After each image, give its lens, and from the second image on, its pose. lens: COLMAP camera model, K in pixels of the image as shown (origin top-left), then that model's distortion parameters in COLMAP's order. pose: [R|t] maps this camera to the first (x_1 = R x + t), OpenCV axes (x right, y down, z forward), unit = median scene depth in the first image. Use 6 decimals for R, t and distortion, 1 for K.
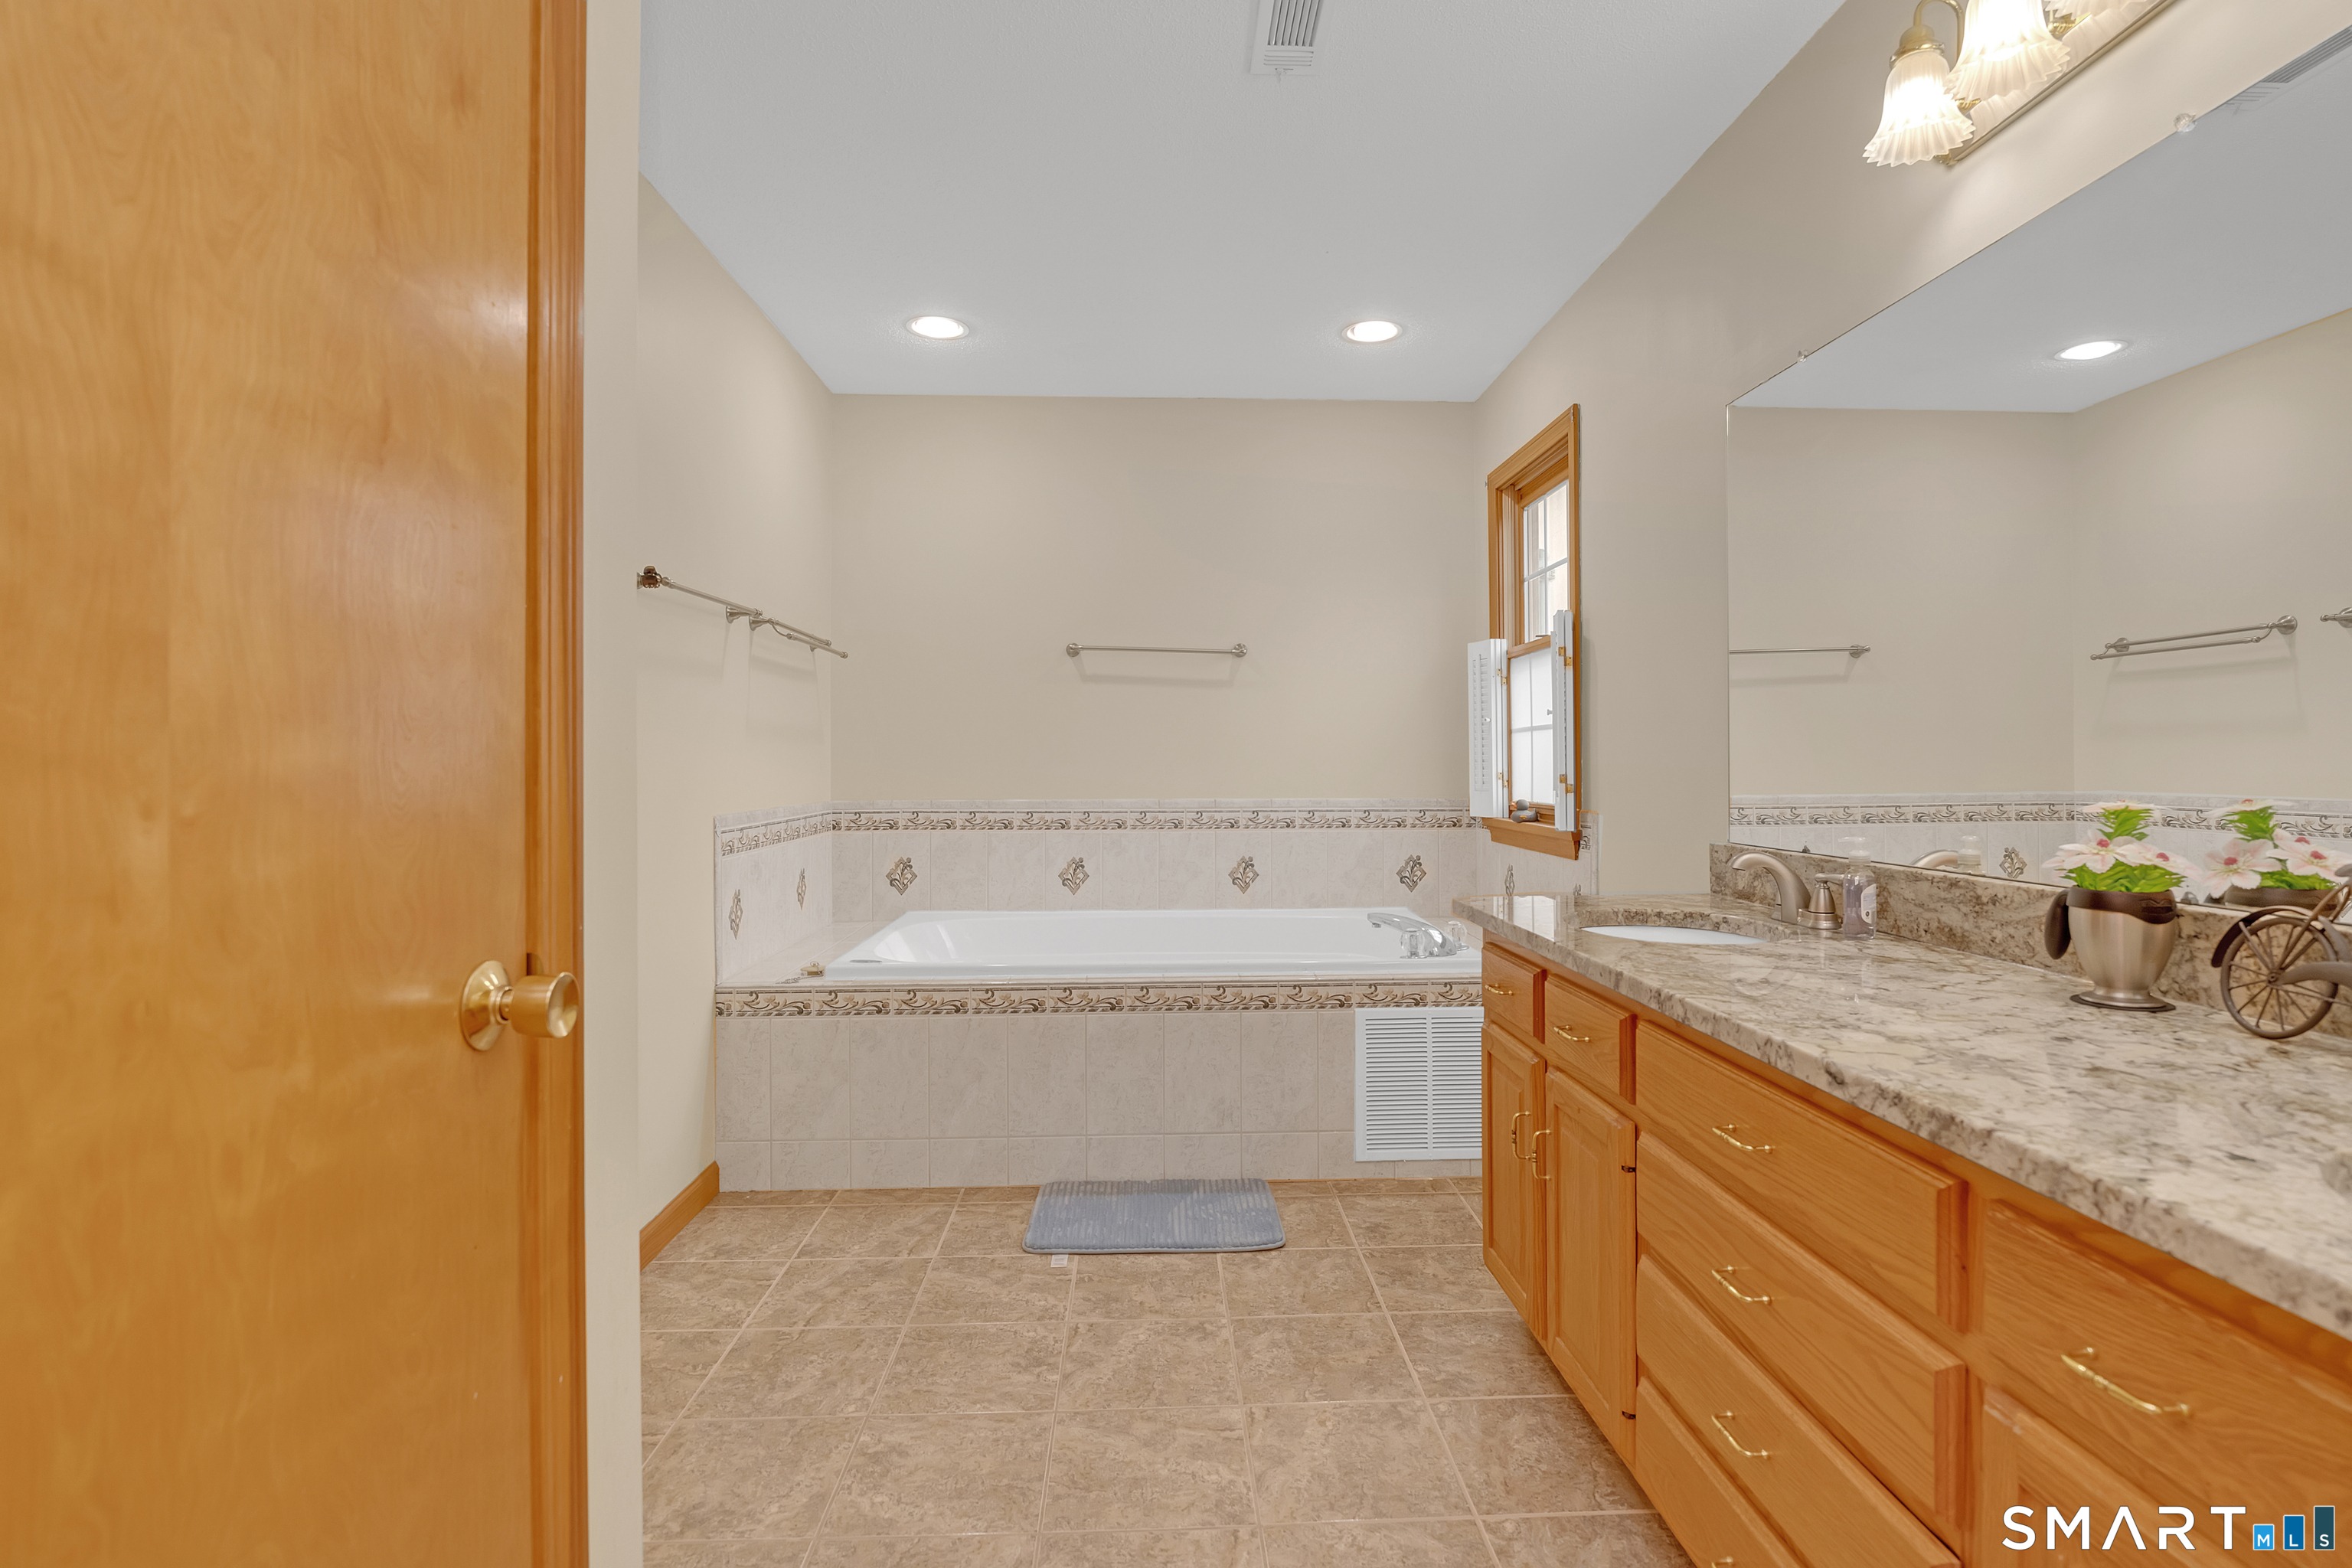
lens RADIAL K [[1158.8, 0, 1195.1], [0, 1158.8, 766.4], [0, 0, 1]] dist [-0.006958, -0.001704]
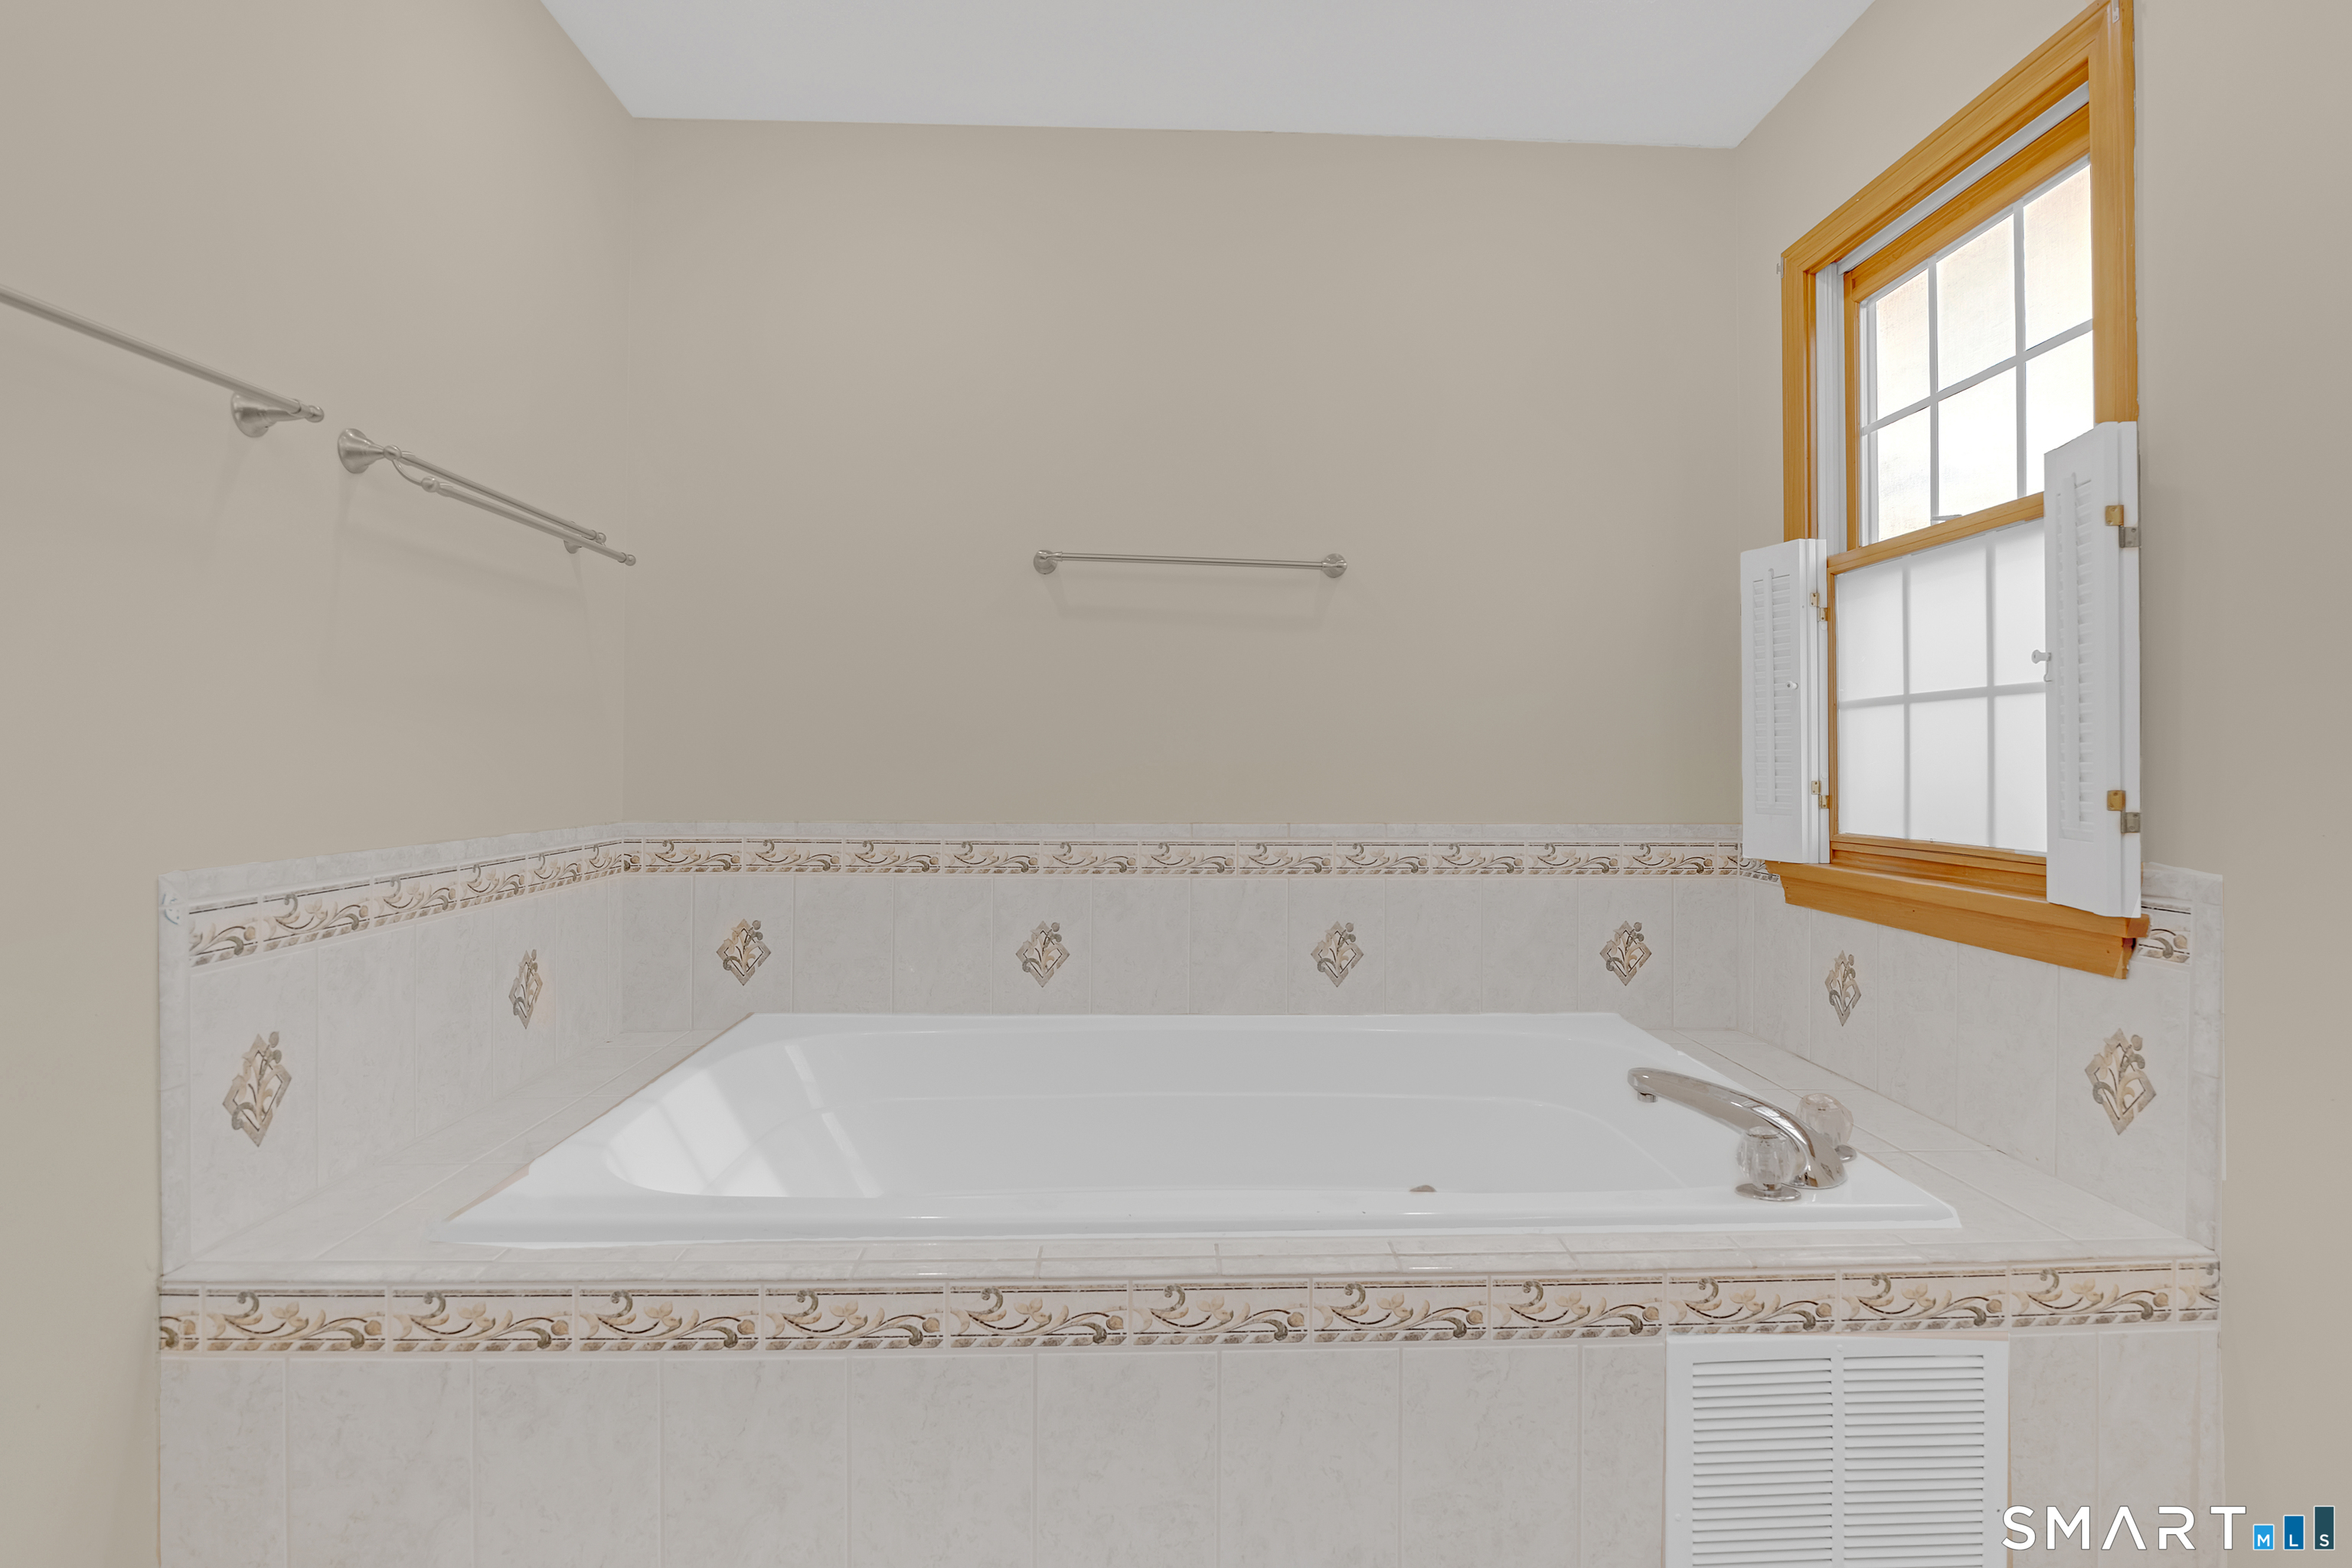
lens RADIAL K [[1158.8, 0, 1195.1], [0, 1158.8, 766.4], [0, 0, 1]] dist [-0.006958, -0.001704]
pose [[0.999938, 0.007960, -0.007830, -0.031516], [-0.007949, 0.999967, 0.001454, -0.000326], [0.007842, -0.001392, 0.999968, 0.528519]]
